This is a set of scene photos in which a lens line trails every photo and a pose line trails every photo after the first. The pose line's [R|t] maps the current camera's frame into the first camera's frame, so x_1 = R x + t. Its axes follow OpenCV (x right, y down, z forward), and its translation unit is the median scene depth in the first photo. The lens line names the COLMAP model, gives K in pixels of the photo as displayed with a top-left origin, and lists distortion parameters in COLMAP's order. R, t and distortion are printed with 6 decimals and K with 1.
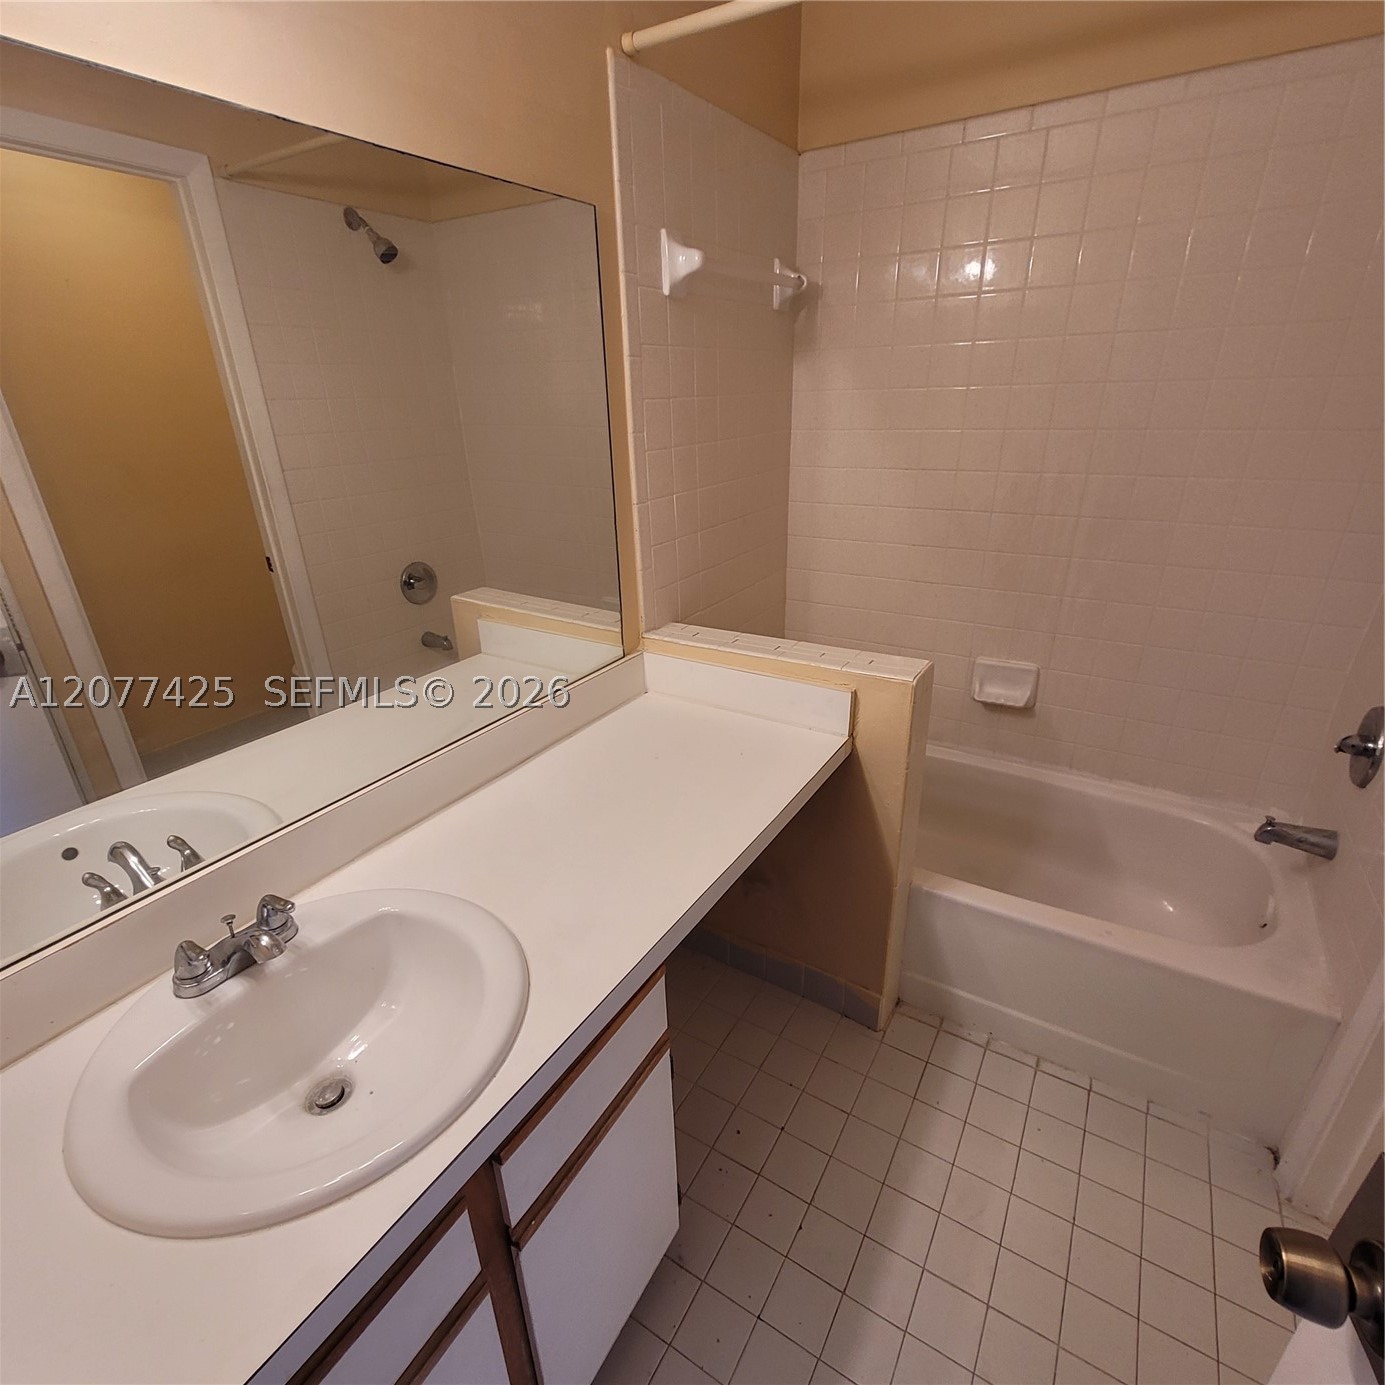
lens RADIAL K [[717.7, 0, 680.0], [0, 717.7, 698.9], [0, 0, 1]] dist [0.016949, -0.005569]
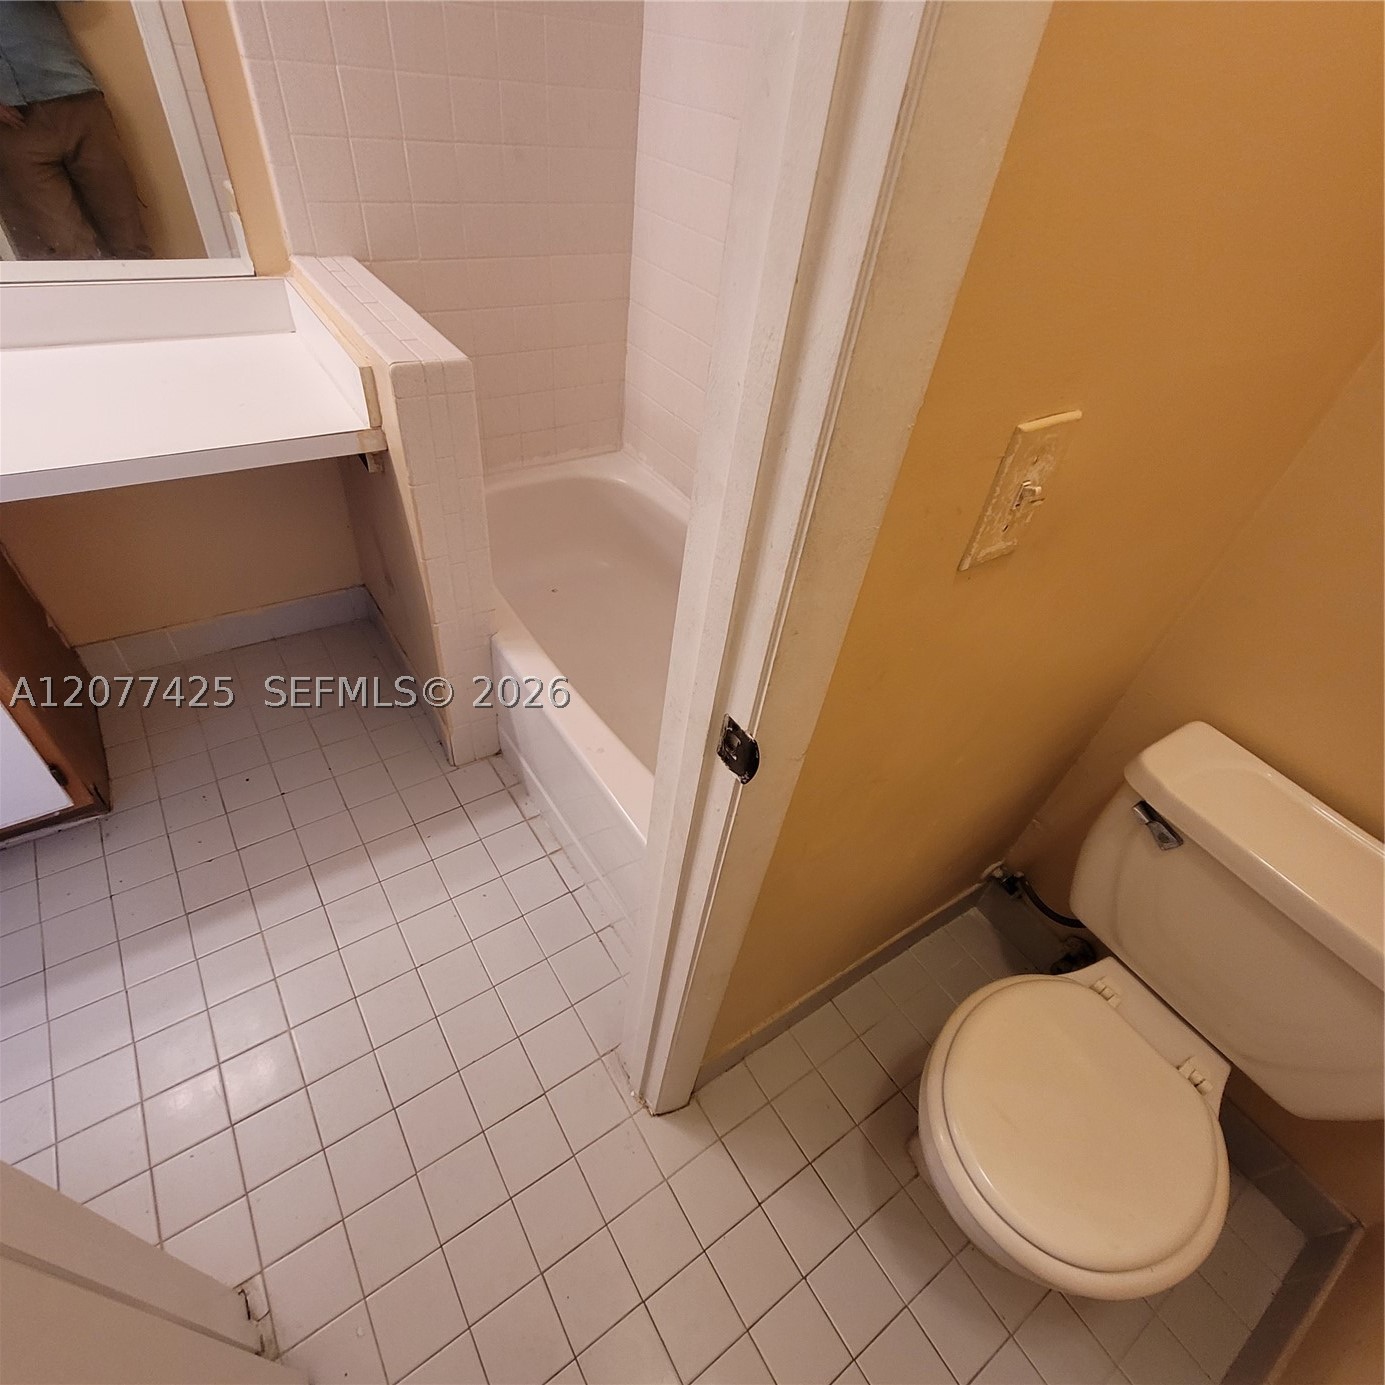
lens RADIAL K [[717.7, 0, 680.9], [0, 717.7, 697.3], [0, 0, 1]] dist [0.016949, -0.005569]
pose [[0.905551, 0.368020, -0.211043, 0.713646], [-0.282422, 0.894164, 0.347431, -0.049553], [0.316569, -0.255013, 0.913648, 0.223420]]
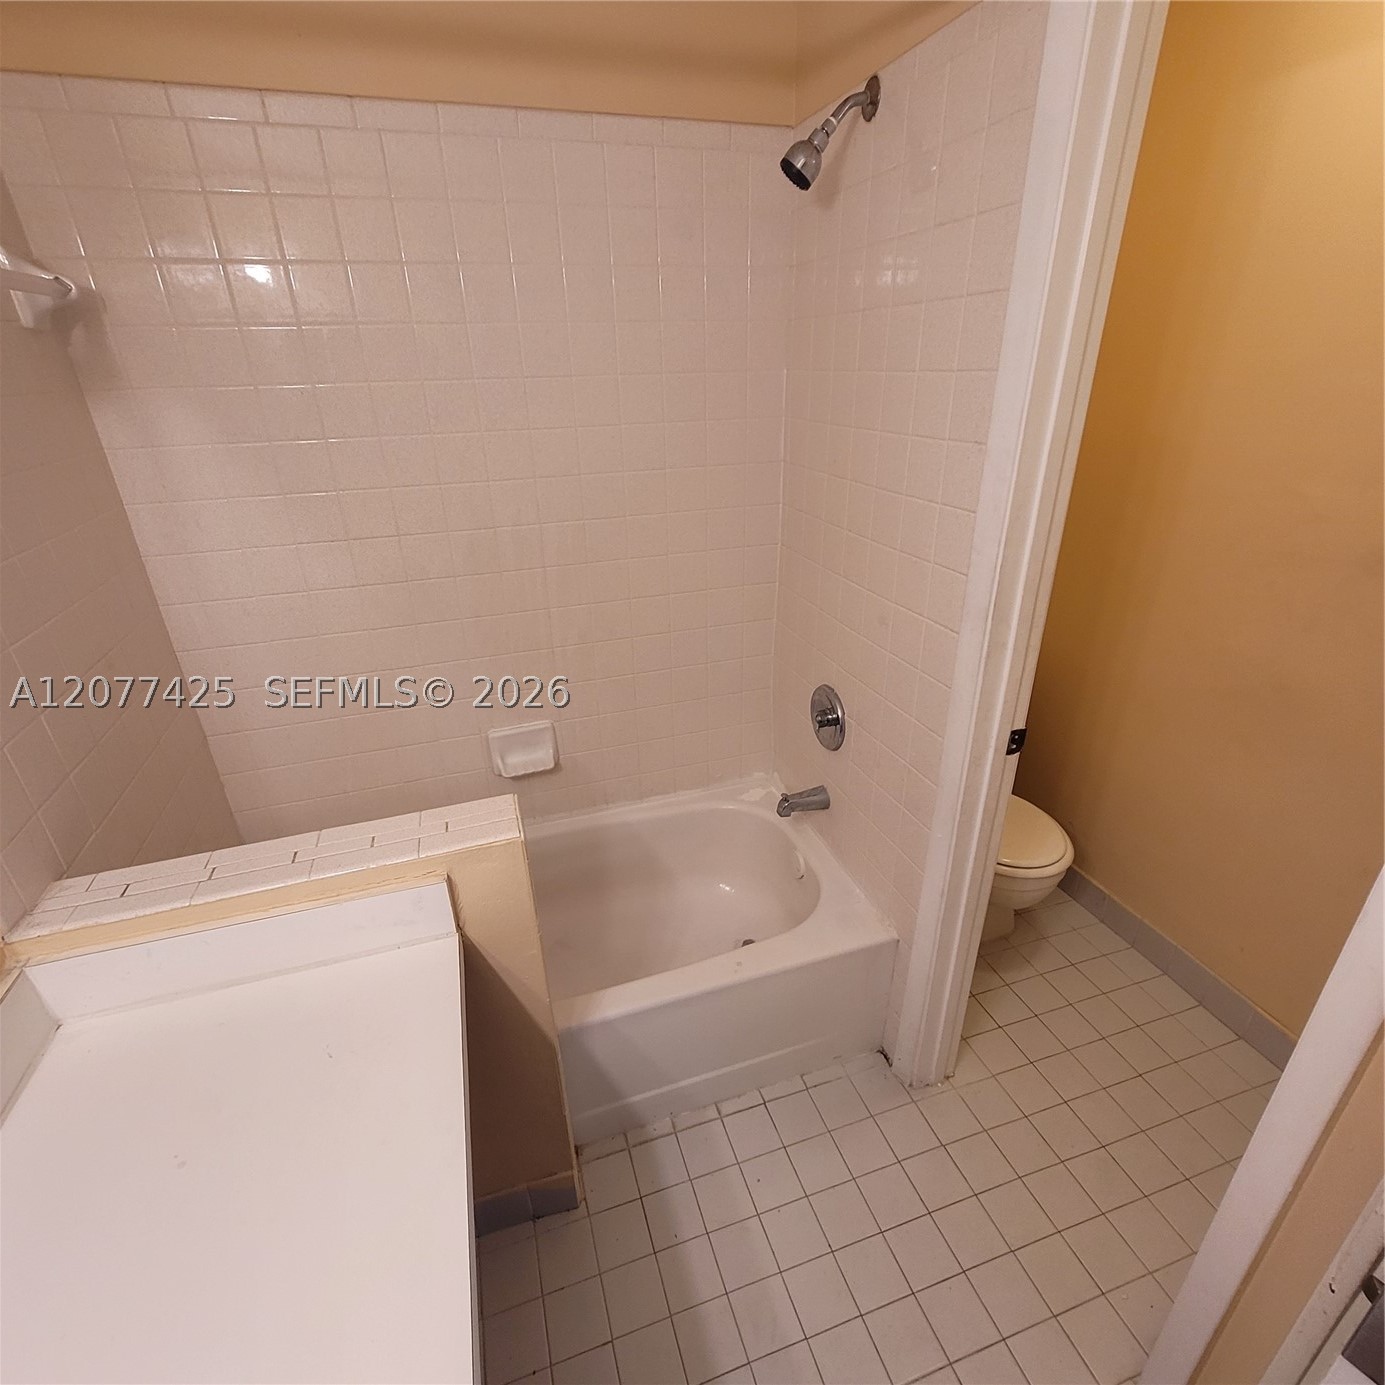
lens RADIAL K [[717.7, 0, 683.8], [0, 717.7, 706.2], [0, 0, 1]] dist [0.016949, -0.005569]
pose [[0.647388, -0.321491, 0.691037, -0.041417], [0.317885, 0.937950, 0.138557, -0.160418], [-0.692703, 0.129970, 0.709415, 0.237129]]
